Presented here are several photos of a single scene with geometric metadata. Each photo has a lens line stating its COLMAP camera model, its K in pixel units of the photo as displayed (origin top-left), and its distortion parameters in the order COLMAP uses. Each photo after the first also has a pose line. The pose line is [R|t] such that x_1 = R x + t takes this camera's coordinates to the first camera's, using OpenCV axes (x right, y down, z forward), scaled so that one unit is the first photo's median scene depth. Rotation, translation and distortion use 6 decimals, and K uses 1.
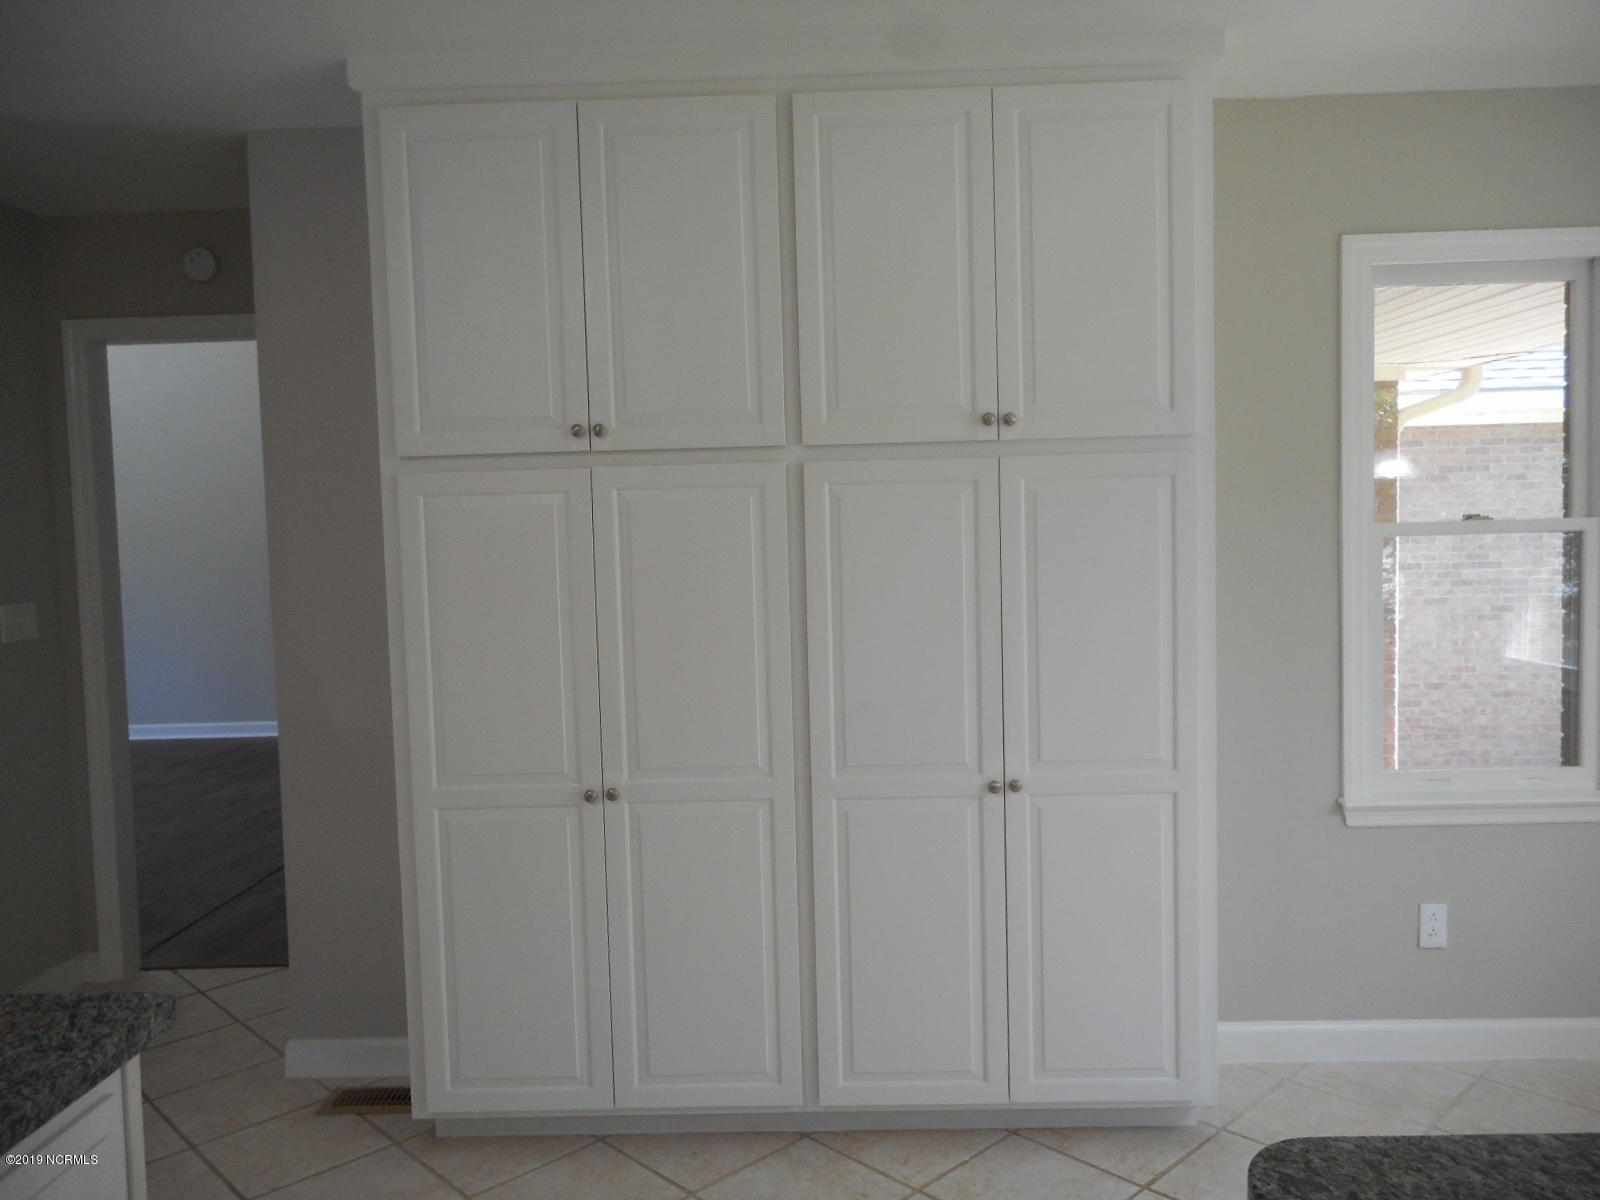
lens RADIAL K [[1214.0, 0, 799.0], [0, 1214.0, 593.9], [0, 0, 1]] dist [0.010514, 0.009678]
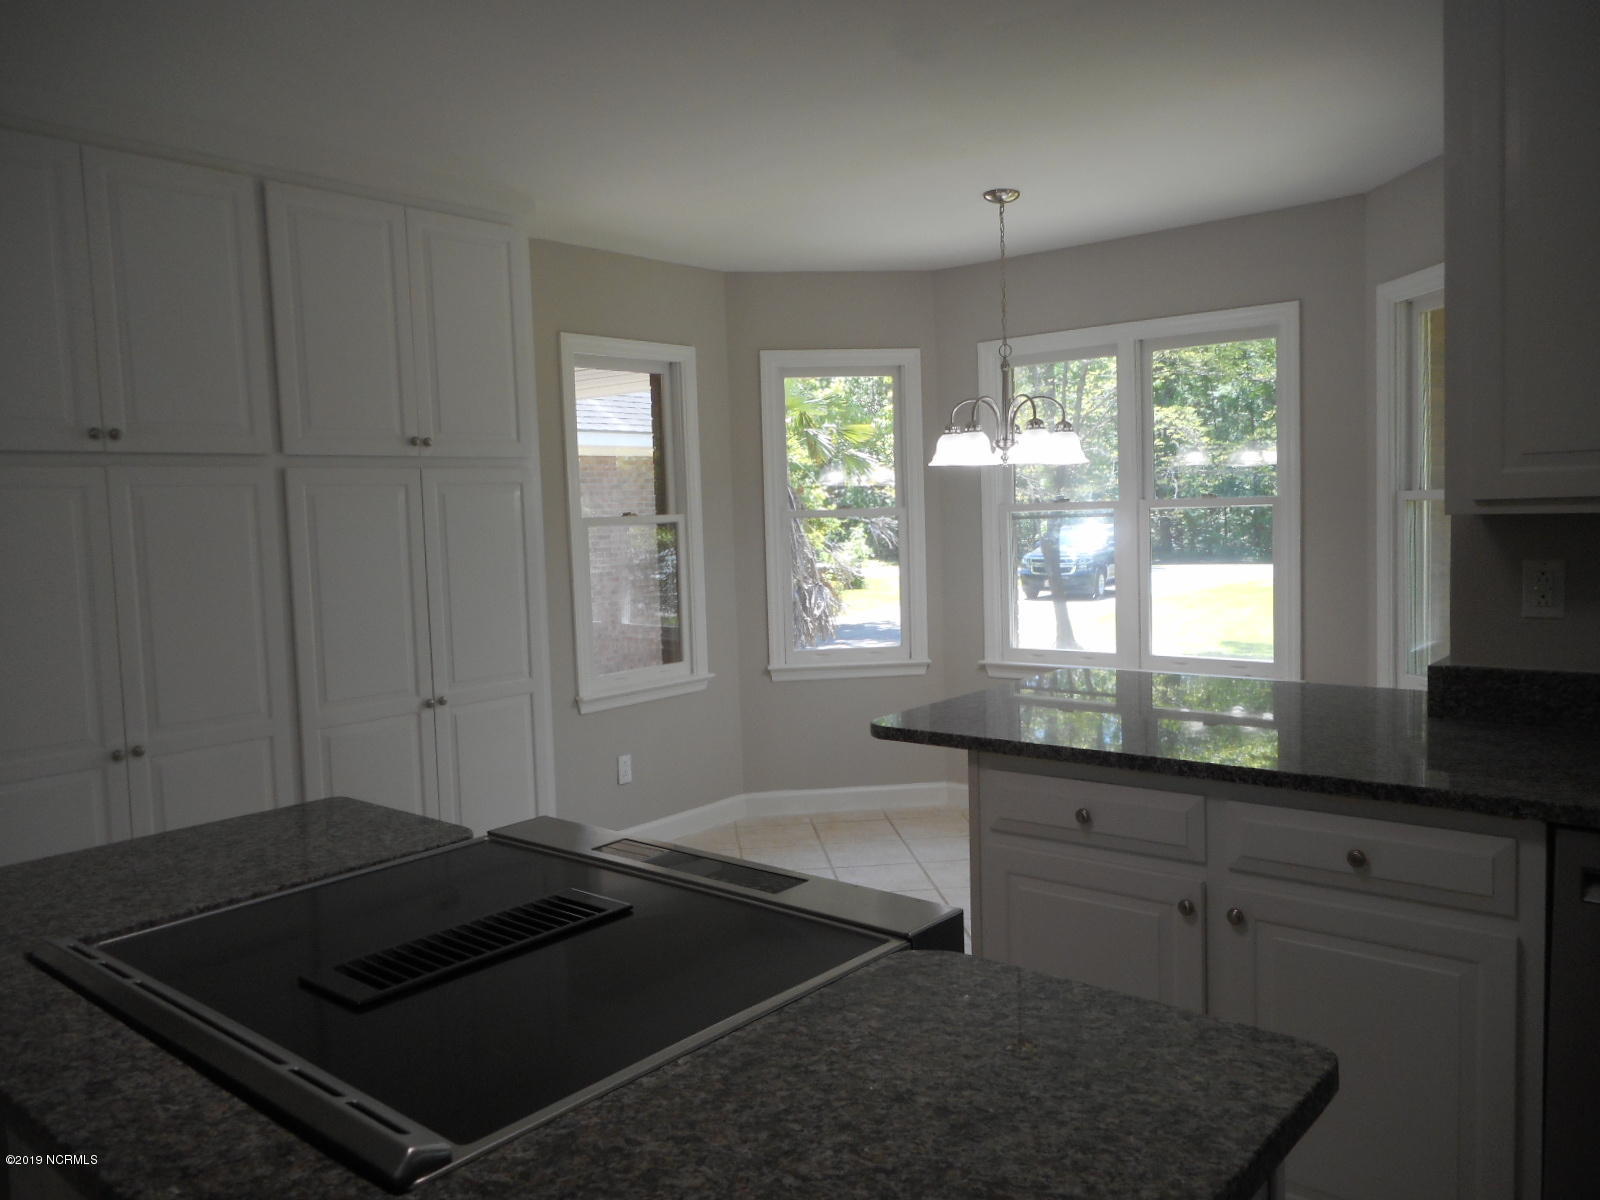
lens RADIAL K [[1214.0, 0, 799.0], [0, 1214.0, 593.9], [0, 0, 1]] dist [0.010514, 0.009678]
pose [[0.627292, -0.050037, 0.777175, -0.653146], [0.060704, 0.998039, 0.015260, 0.037078], [-0.776415, 0.037605, 0.629099, -0.217947]]
